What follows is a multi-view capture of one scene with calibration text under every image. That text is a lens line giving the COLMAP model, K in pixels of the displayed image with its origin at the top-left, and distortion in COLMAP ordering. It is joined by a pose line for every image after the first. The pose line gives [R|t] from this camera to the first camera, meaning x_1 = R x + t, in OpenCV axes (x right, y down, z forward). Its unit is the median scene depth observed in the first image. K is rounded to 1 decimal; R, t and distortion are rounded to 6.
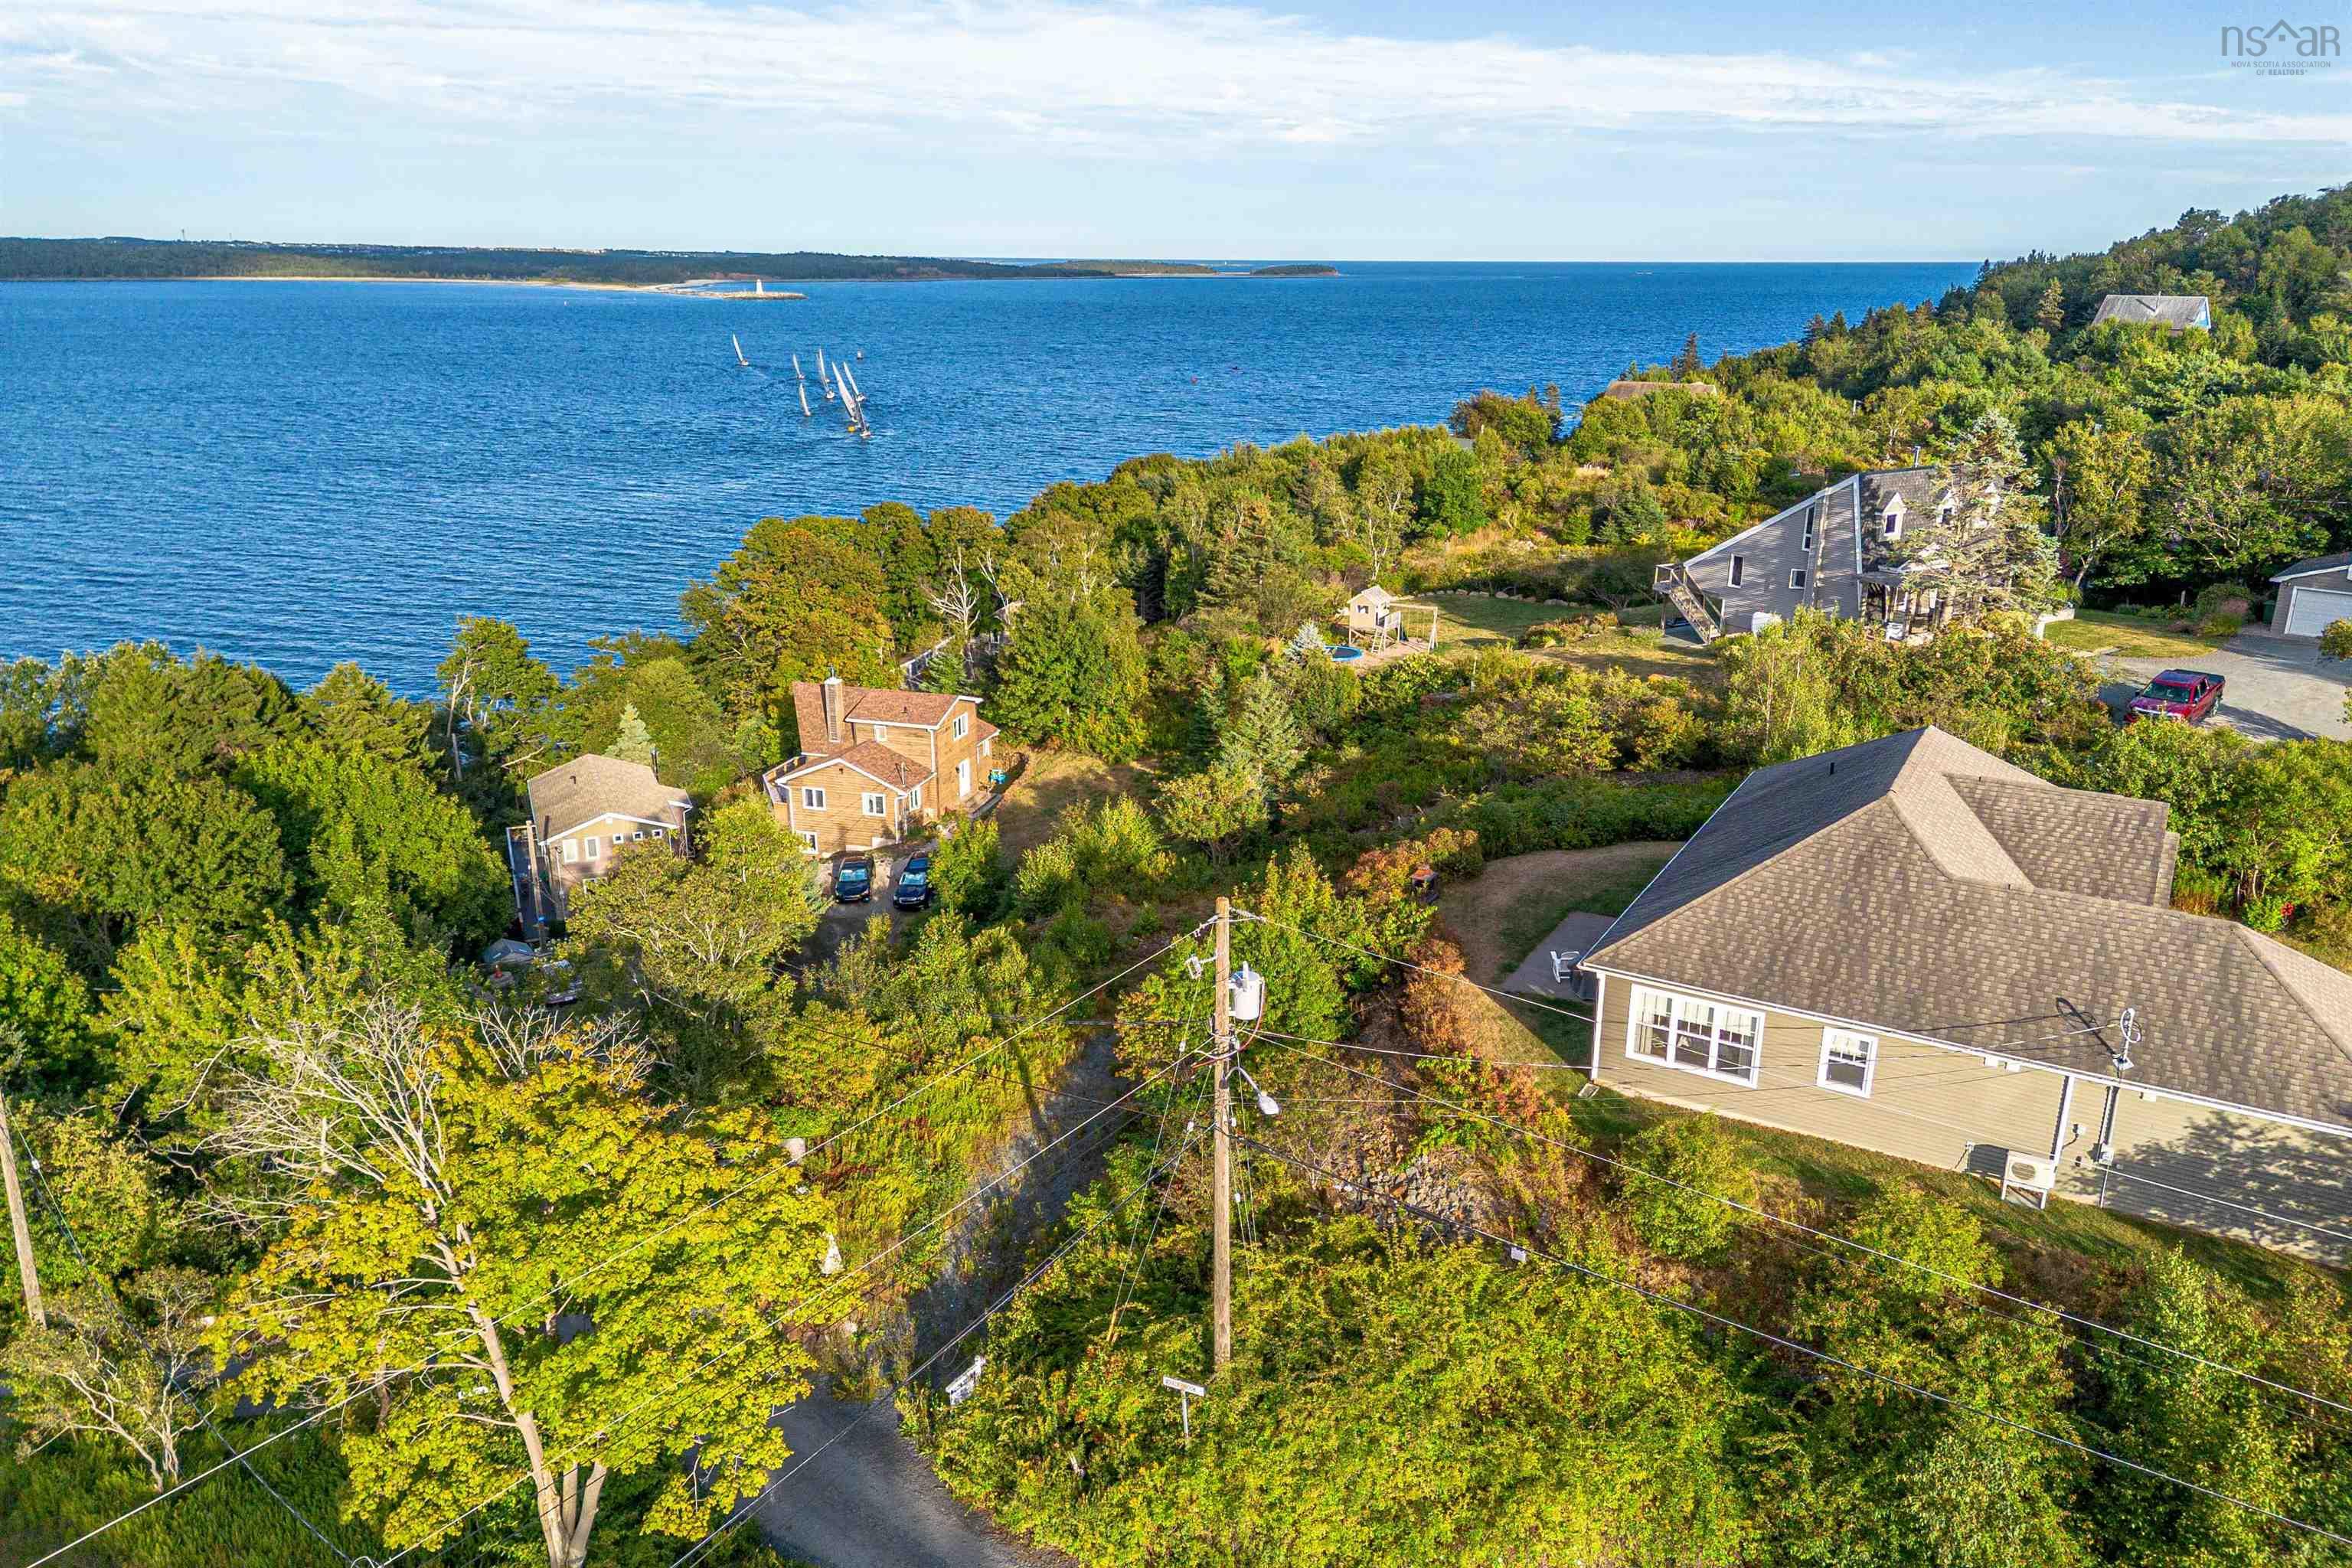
lens RADIAL K [[1615.7, 0, 1155.2], [0, 1615.7, 781.9], [0, 0, 1]] dist [0.088995, -0.092667]
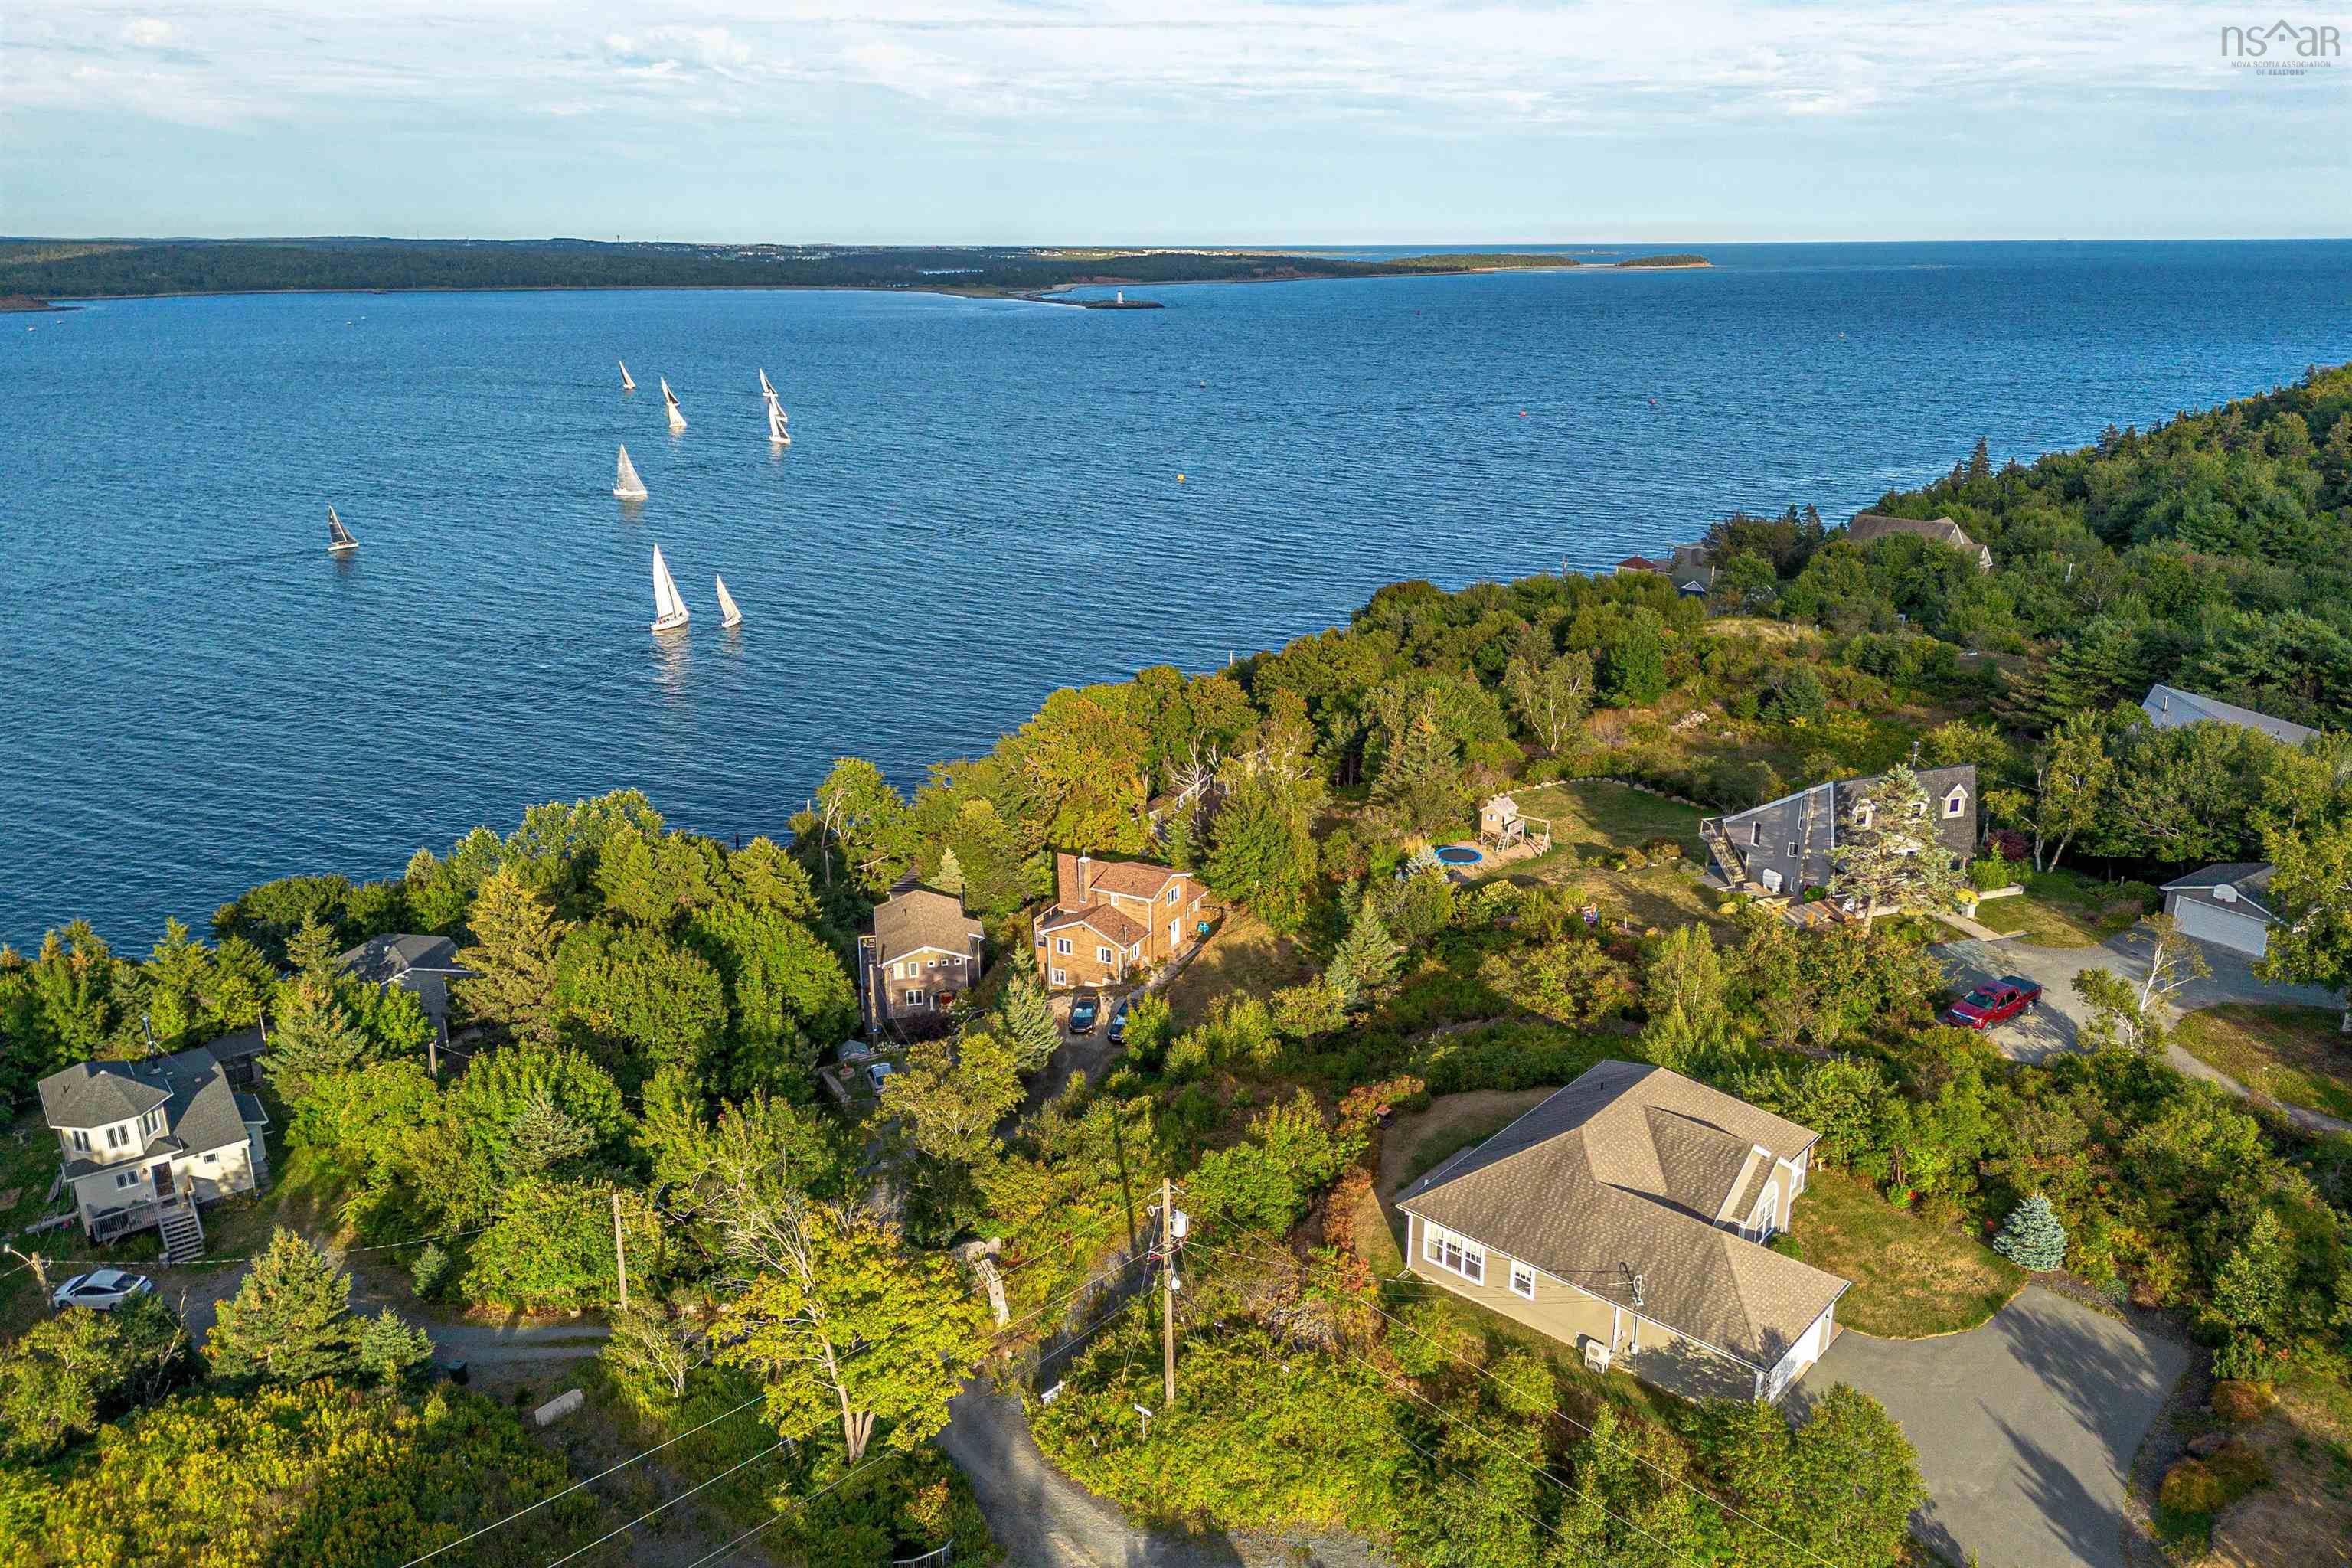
lens RADIAL K [[1615.7, 0, 1155.2], [0, 1615.7, 781.9], [0, 0, 1]] dist [0.088995, -0.092667]
pose [[0.978397, 0.050231, -0.200539, 0.349272], [-0.049332, 0.998737, 0.009478, -0.378459], [0.200762, 0.000620, 0.979640, -0.868885]]
